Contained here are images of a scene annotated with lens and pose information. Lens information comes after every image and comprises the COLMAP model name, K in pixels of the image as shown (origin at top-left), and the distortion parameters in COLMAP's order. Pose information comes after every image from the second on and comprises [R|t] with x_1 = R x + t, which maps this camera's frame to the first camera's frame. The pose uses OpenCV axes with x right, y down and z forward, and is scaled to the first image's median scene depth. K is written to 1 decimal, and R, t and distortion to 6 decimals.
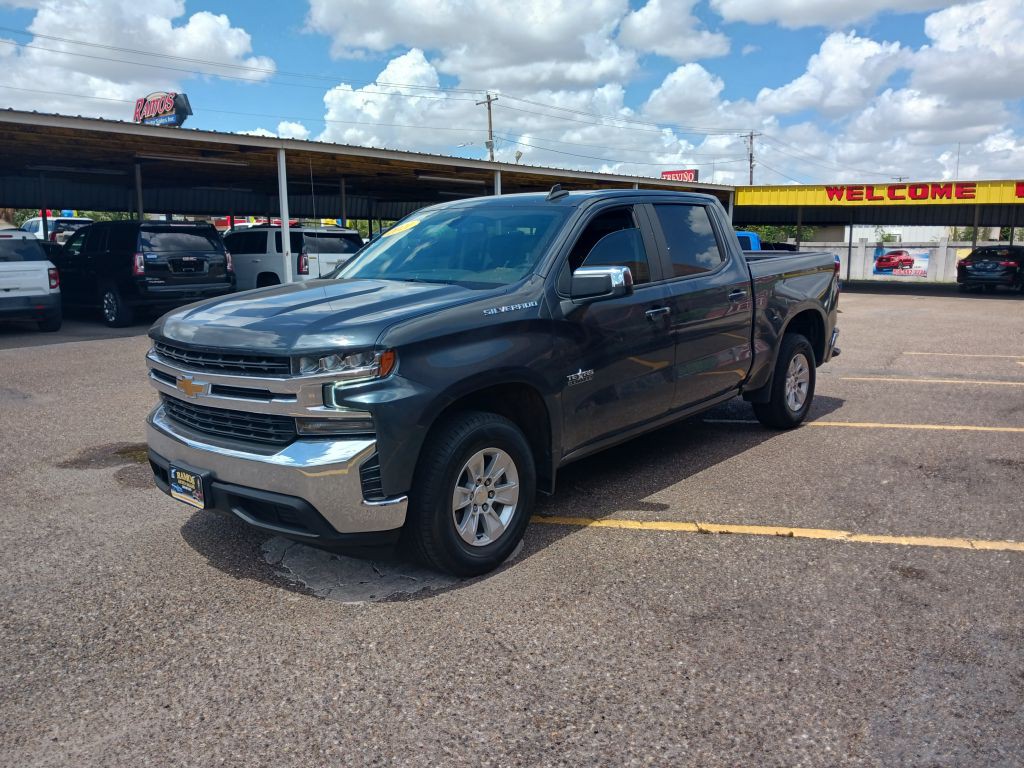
lens RADIAL K [[823.4, 0, 510.5], [0, 823.4, 372.5], [0, 0, 1]] dist [0.004595, -0.003213]
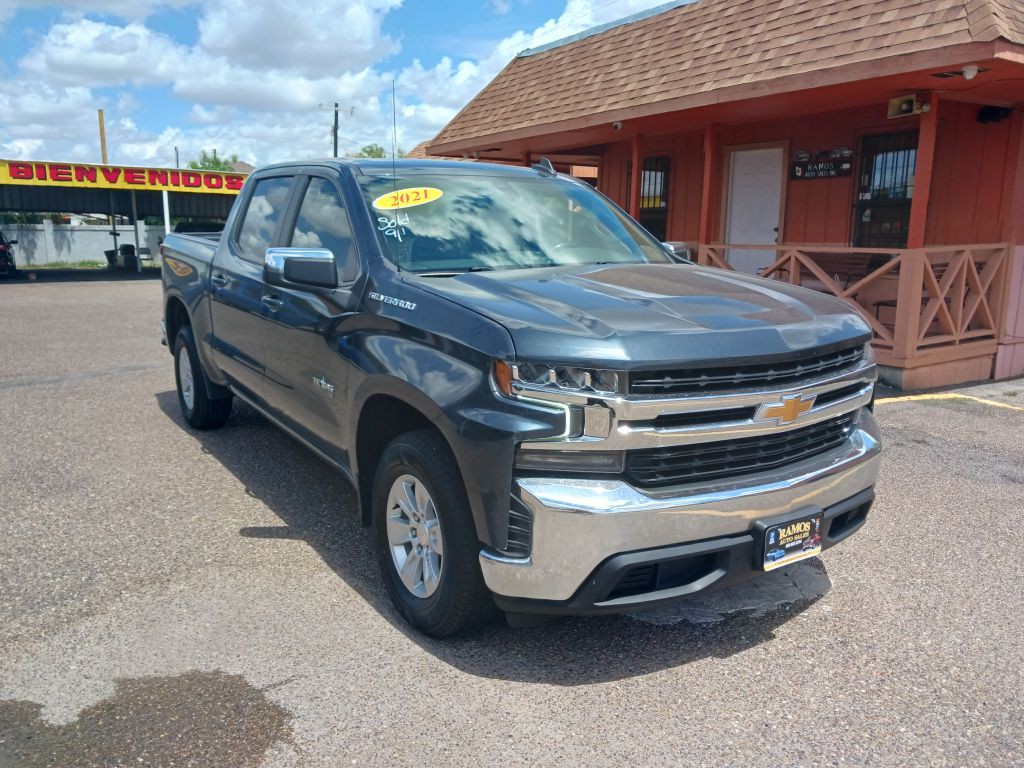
lens RADIAL K [[833.5, 0, 522.6], [0, 833.5, 384.8], [0, 0, 1]] dist [0.003978, 0.004560]
pose [[0.254576, -0.175635, 0.950970, -0.994780], [0.146191, 0.979057, 0.141687, -0.124834], [-0.955939, 0.102953, 0.274921, 0.873824]]
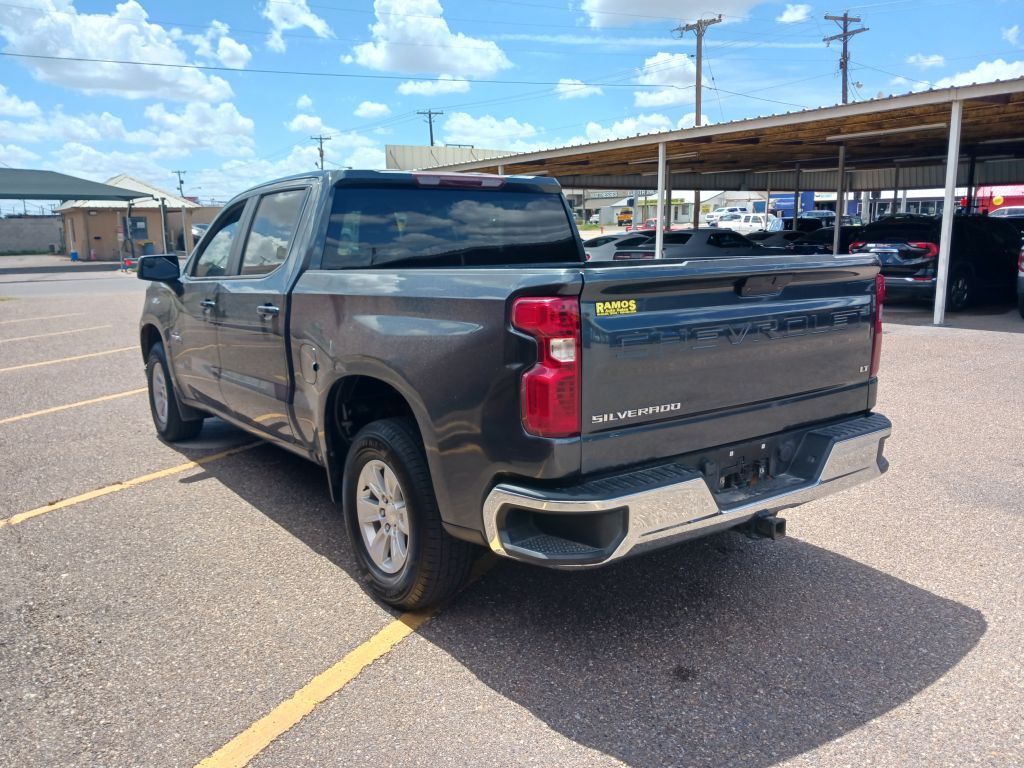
lens RADIAL K [[819.8, 0, 510.8], [0, 819.8, 388.3], [0, 0, 1]] dist [0.004216, -0.000104]
pose [[-0.228635, 0.194170, -0.953952, 1.202692], [-0.137930, 0.963561, 0.229184, -0.287930], [0.963692, 0.183978, -0.193522, 1.750831]]
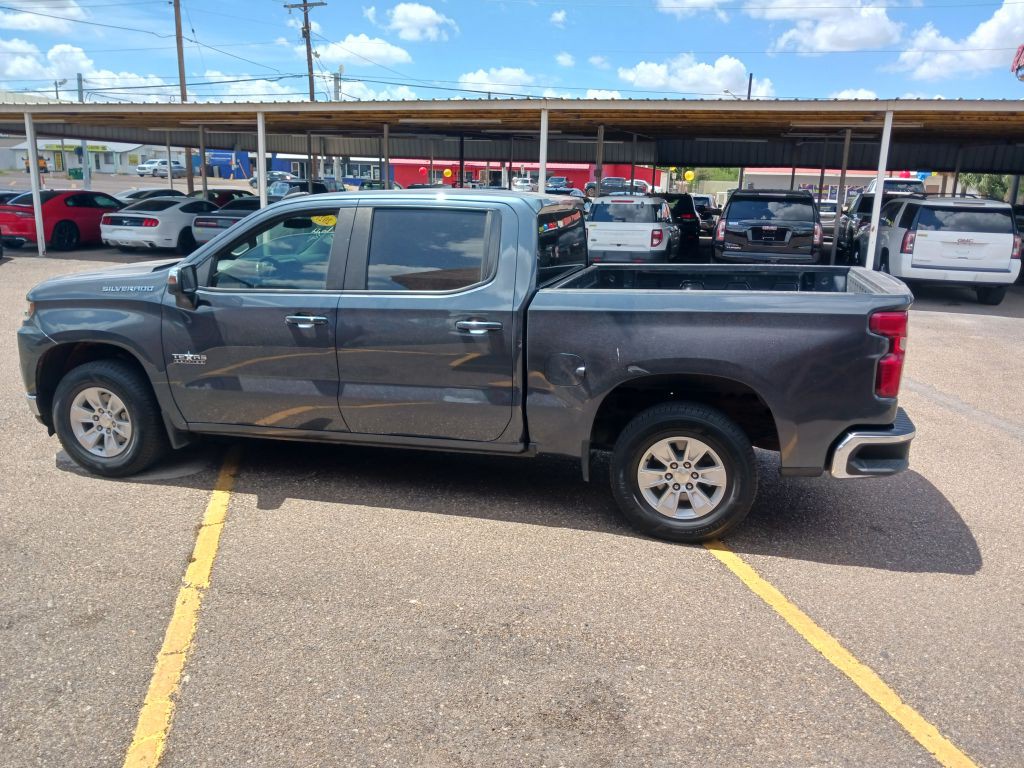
lens RADIAL K [[810.7, 0, 512.0], [0, 810.7, 384.0], [0, 0, 1]] dist [0.008353, 0.003268]
pose [[0.439624, 0.230363, -0.868138, 1.271165], [-0.167512, 0.970621, 0.172729, -0.230900], [0.882423, 0.069488, 0.465297, 0.857450]]
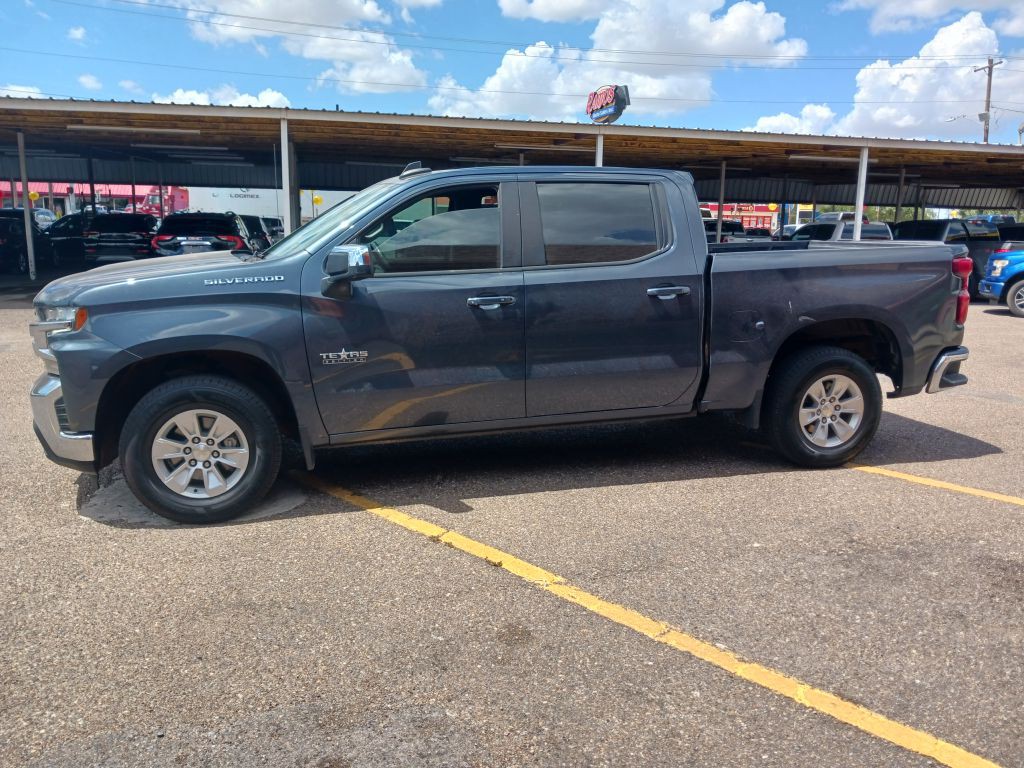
lens RADIAL K [[813.2, 0, 509.4], [0, 813.2, 375.7], [0, 0, 1]] dist [0.006881, -0.008994]
pose [[0.826717, 0.119896, -0.549694, 0.779364], [-0.106907, 0.992705, 0.055741, -0.047376], [0.552367, 0.012684, 0.833504, 0.288661]]
